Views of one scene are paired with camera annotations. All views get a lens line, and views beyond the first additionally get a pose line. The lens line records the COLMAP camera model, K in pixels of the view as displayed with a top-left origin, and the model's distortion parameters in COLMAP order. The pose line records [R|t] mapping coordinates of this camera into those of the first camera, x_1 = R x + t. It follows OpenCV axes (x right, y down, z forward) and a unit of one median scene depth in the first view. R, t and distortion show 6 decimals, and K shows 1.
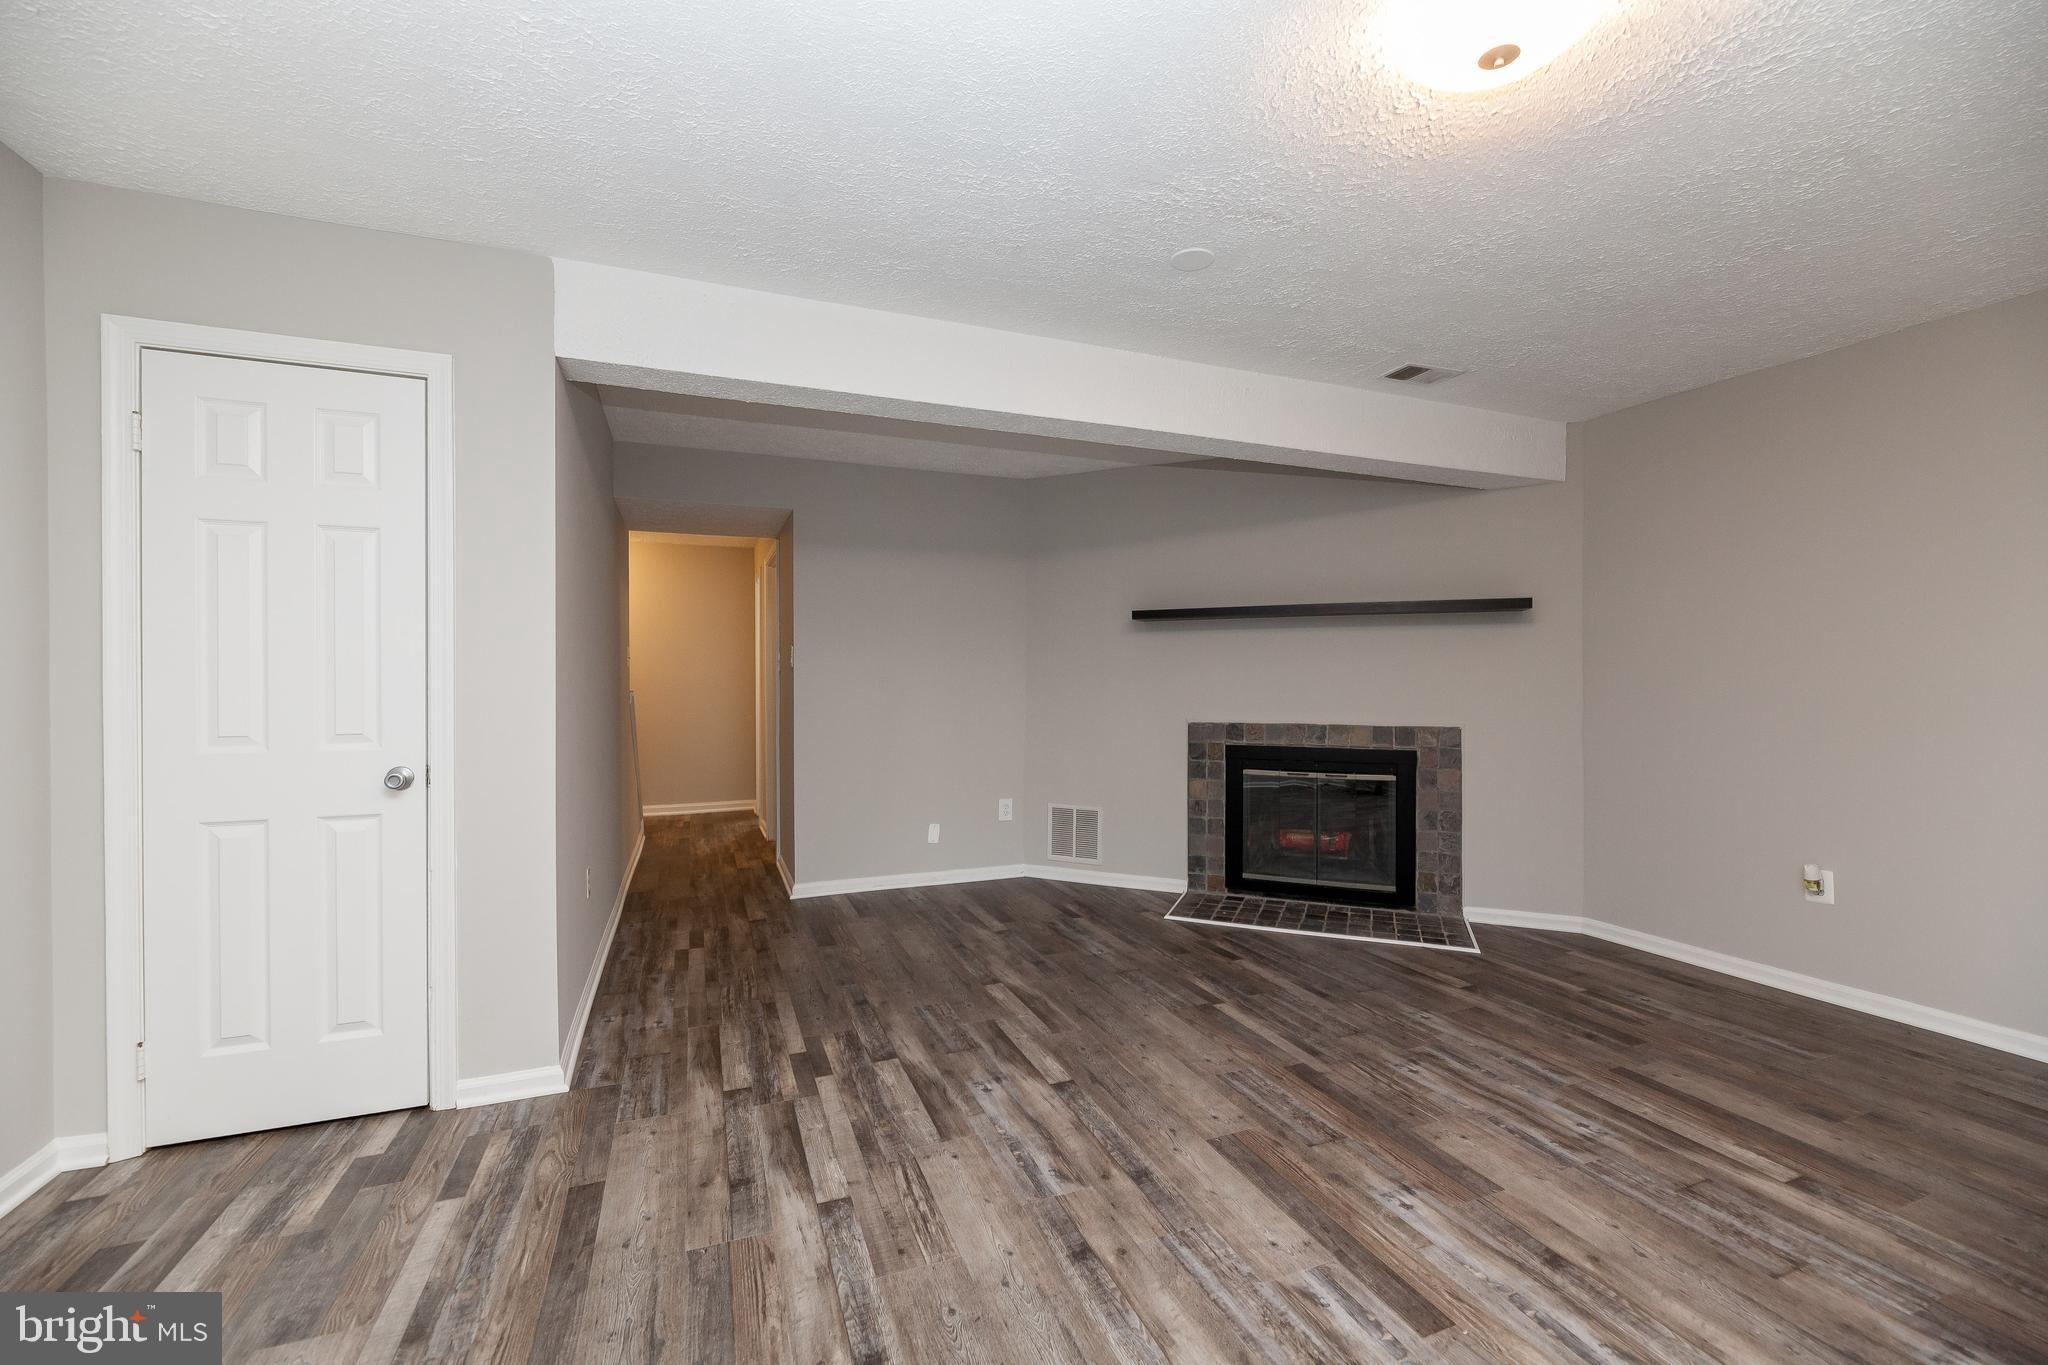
lens RADIAL K [[844.1, 0, 980.9], [0, 844.1, 664.7], [0, 0, 1]] dist [-0.003103, 0.000447]
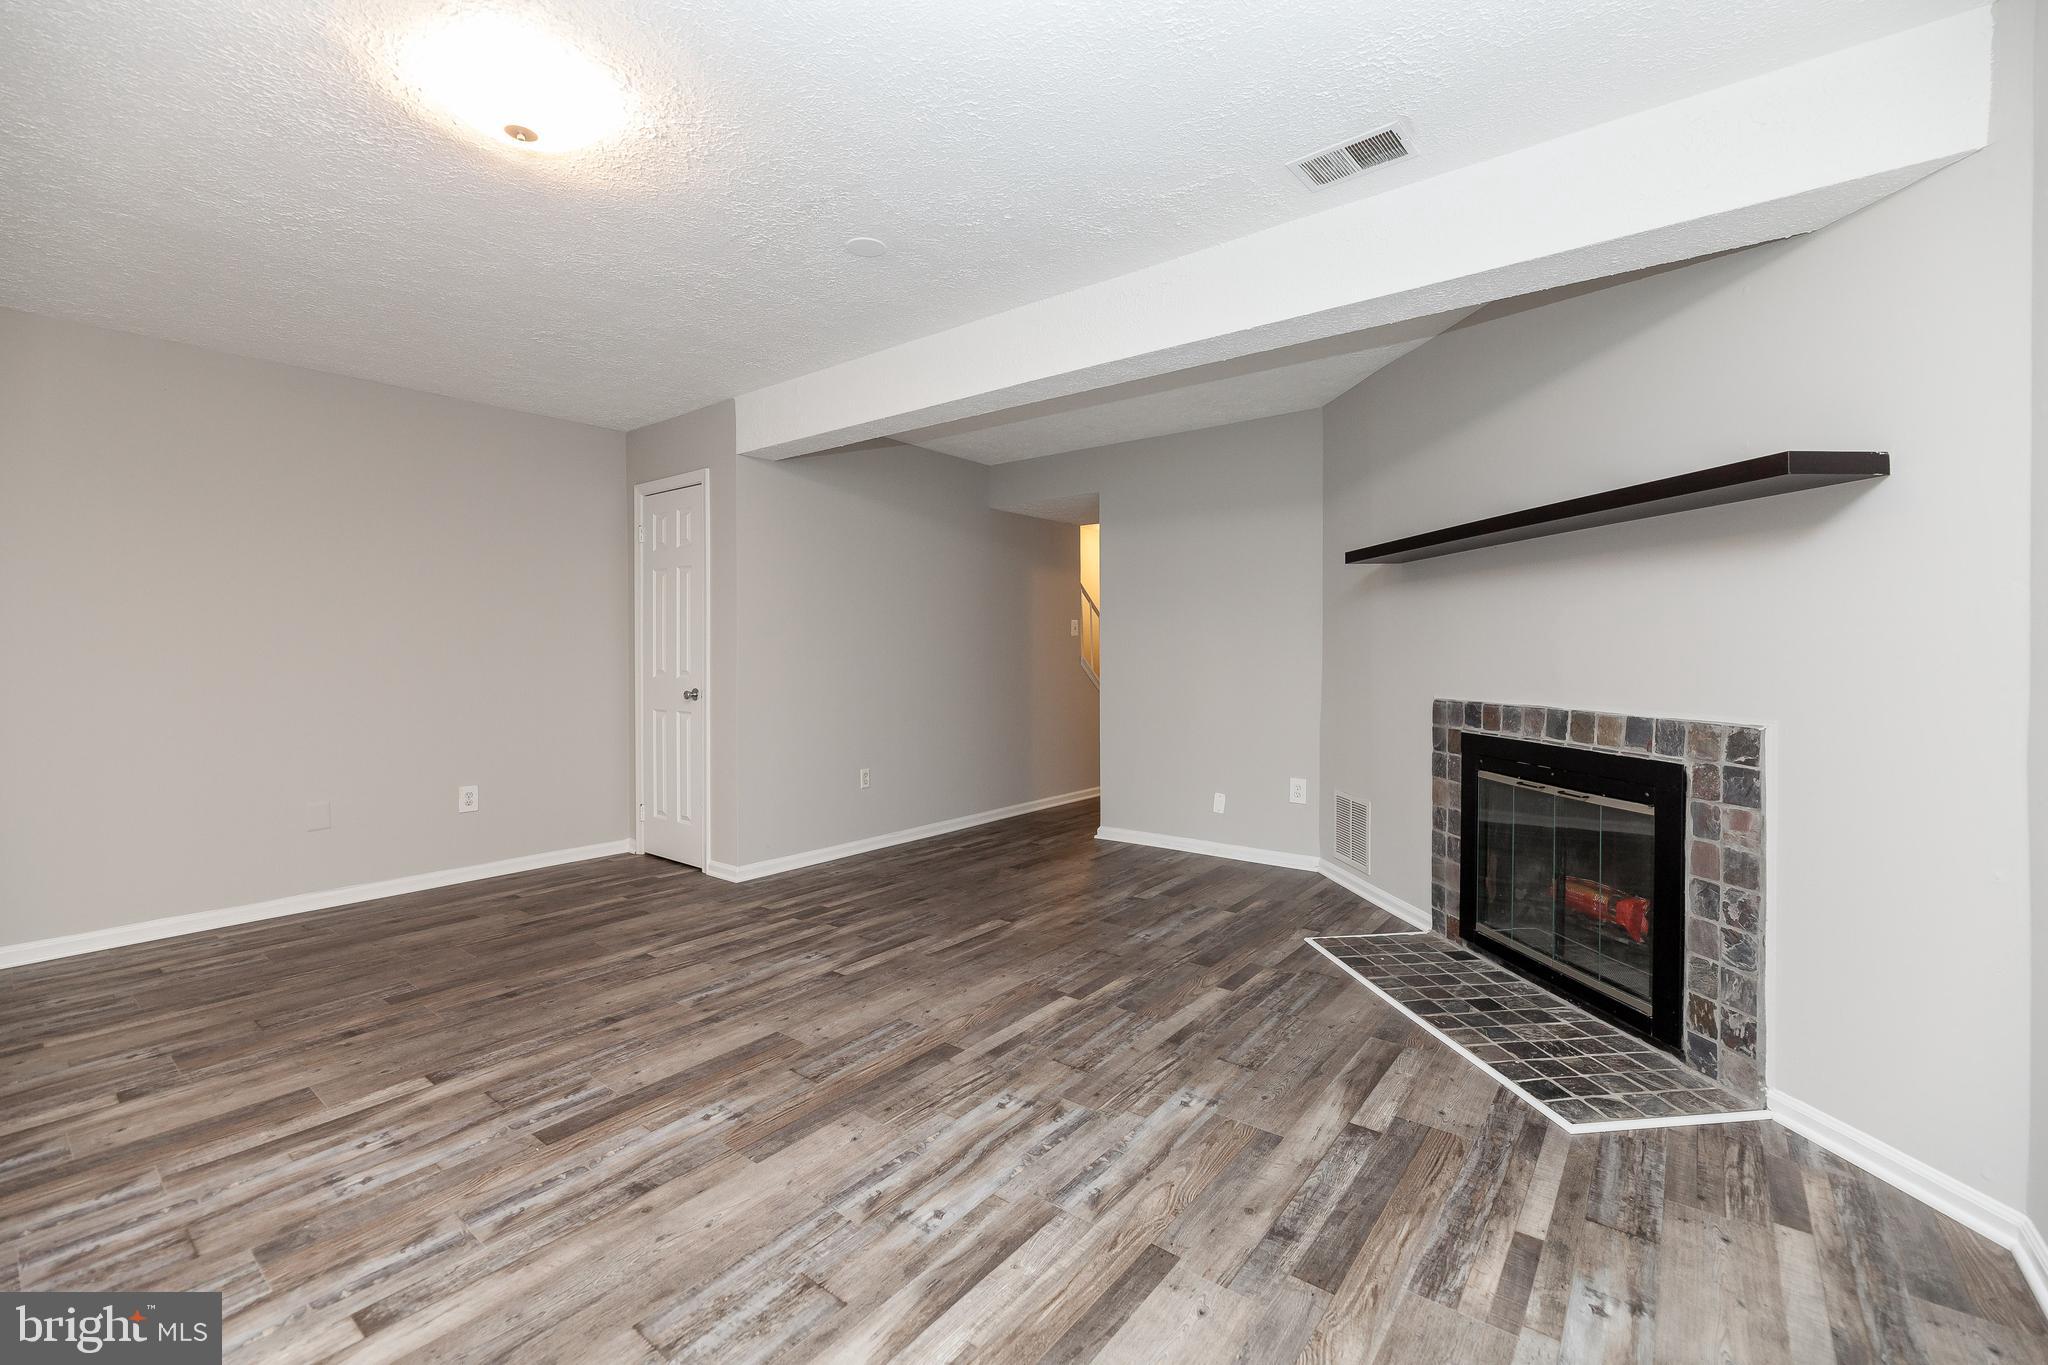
lens RADIAL K [[844.1, 0, 1013.8], [0, 844.1, 648.5], [0, 0, 1]] dist [-0.003103, 0.000447]
pose [[0.512734, -0.005057, -0.858532, 1.070766], [0.017362, 0.999839, 0.004480, 0.026920], [0.858372, -0.017203, 0.512740, 0.516794]]
